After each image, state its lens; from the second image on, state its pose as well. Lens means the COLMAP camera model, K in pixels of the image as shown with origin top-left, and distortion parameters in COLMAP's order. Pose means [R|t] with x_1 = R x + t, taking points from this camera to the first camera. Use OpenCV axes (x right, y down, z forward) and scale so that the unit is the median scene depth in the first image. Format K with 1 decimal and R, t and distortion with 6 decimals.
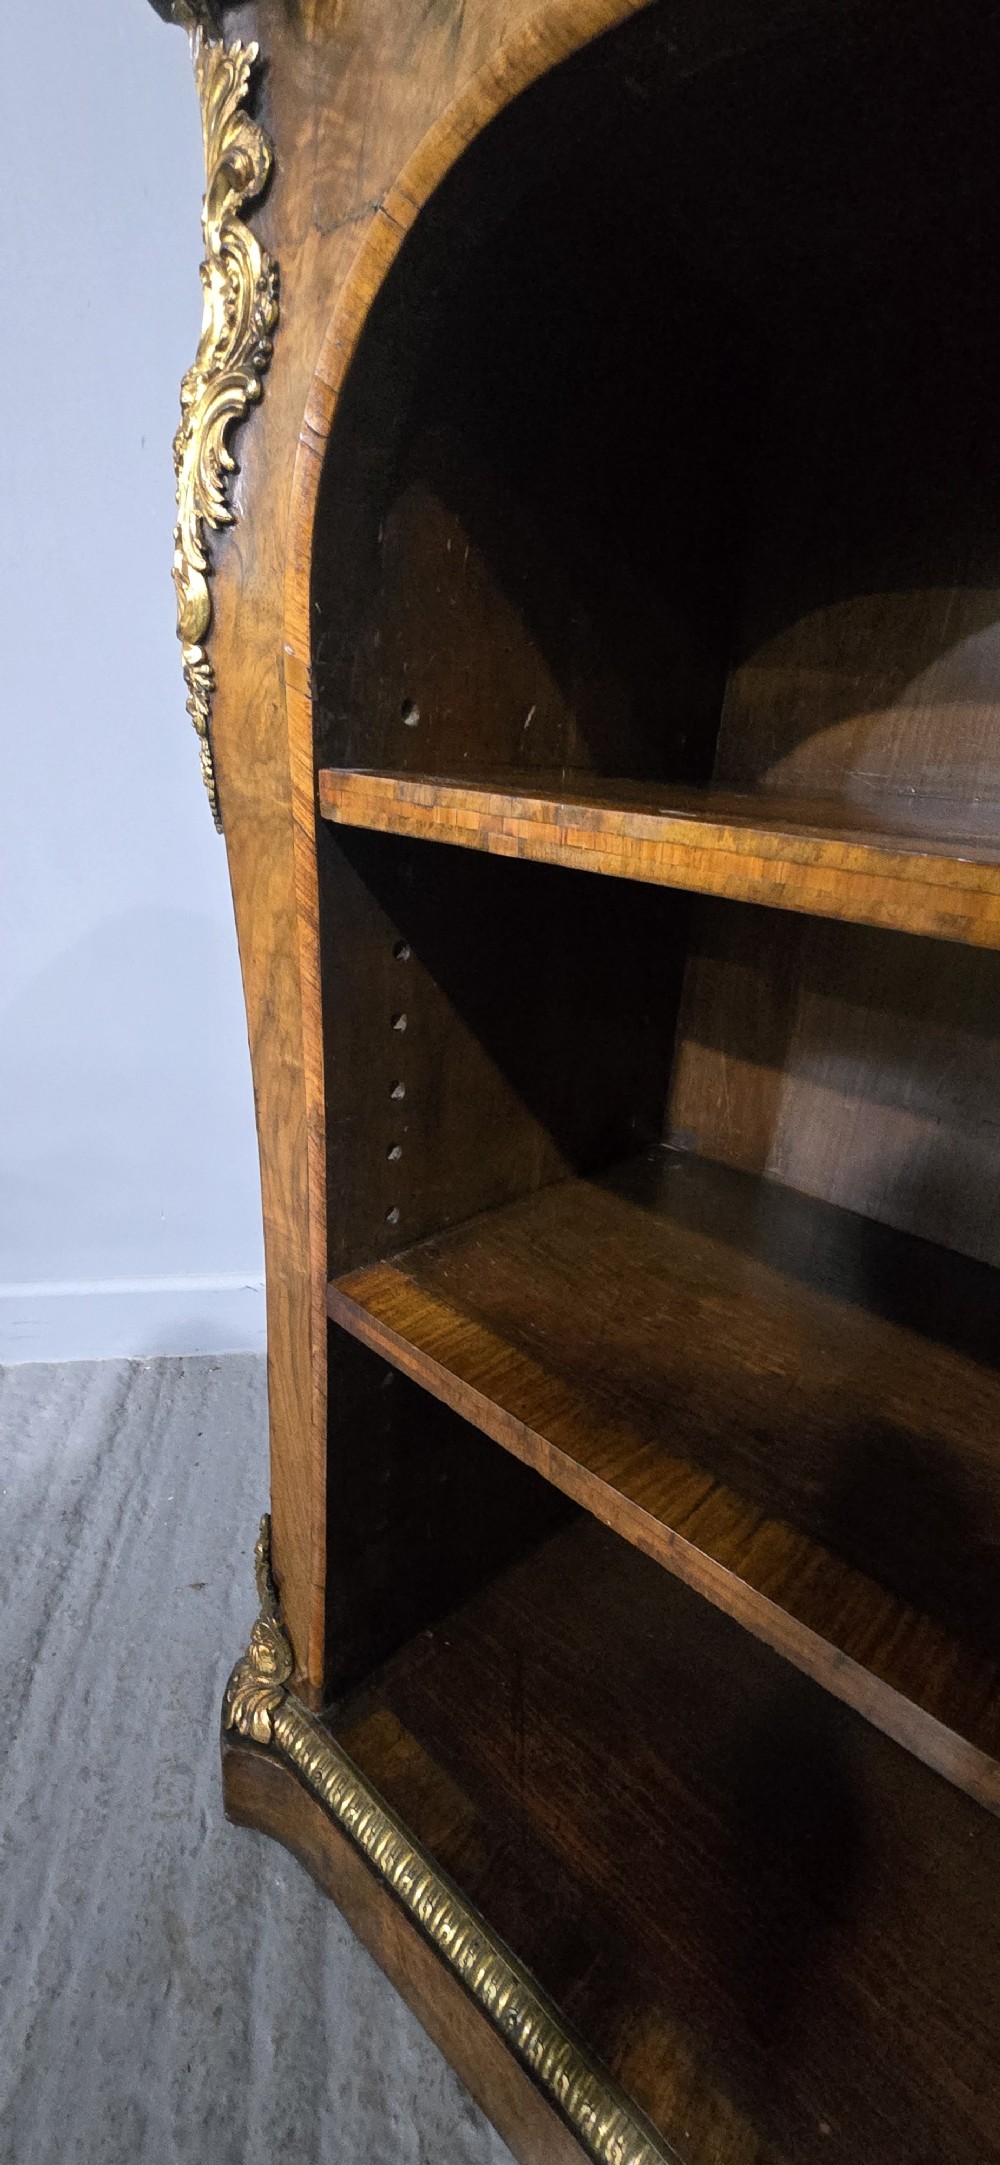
lens RADIAL K [[933.8, 0, 496.5], [0, 933.8, 1096.5], [0, 0, 1]] dist [-0.003111, -0.000209]
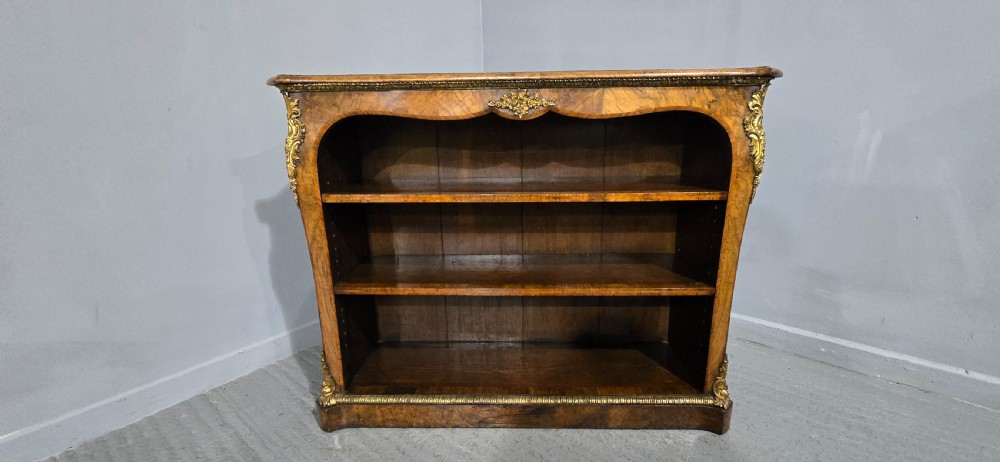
lens RADIAL K [[431.3, 0, 506.4], [0, 431.3, 236.4], [0, 0, 1]] dist [-0.003111, -0.000209]
pose [[0.733547, -0.239712, 0.635961, -1.132438], [0.302321, 0.953148, 0.010558, 0.237490], [-0.608696, 0.184520, 0.771649, -1.811256]]
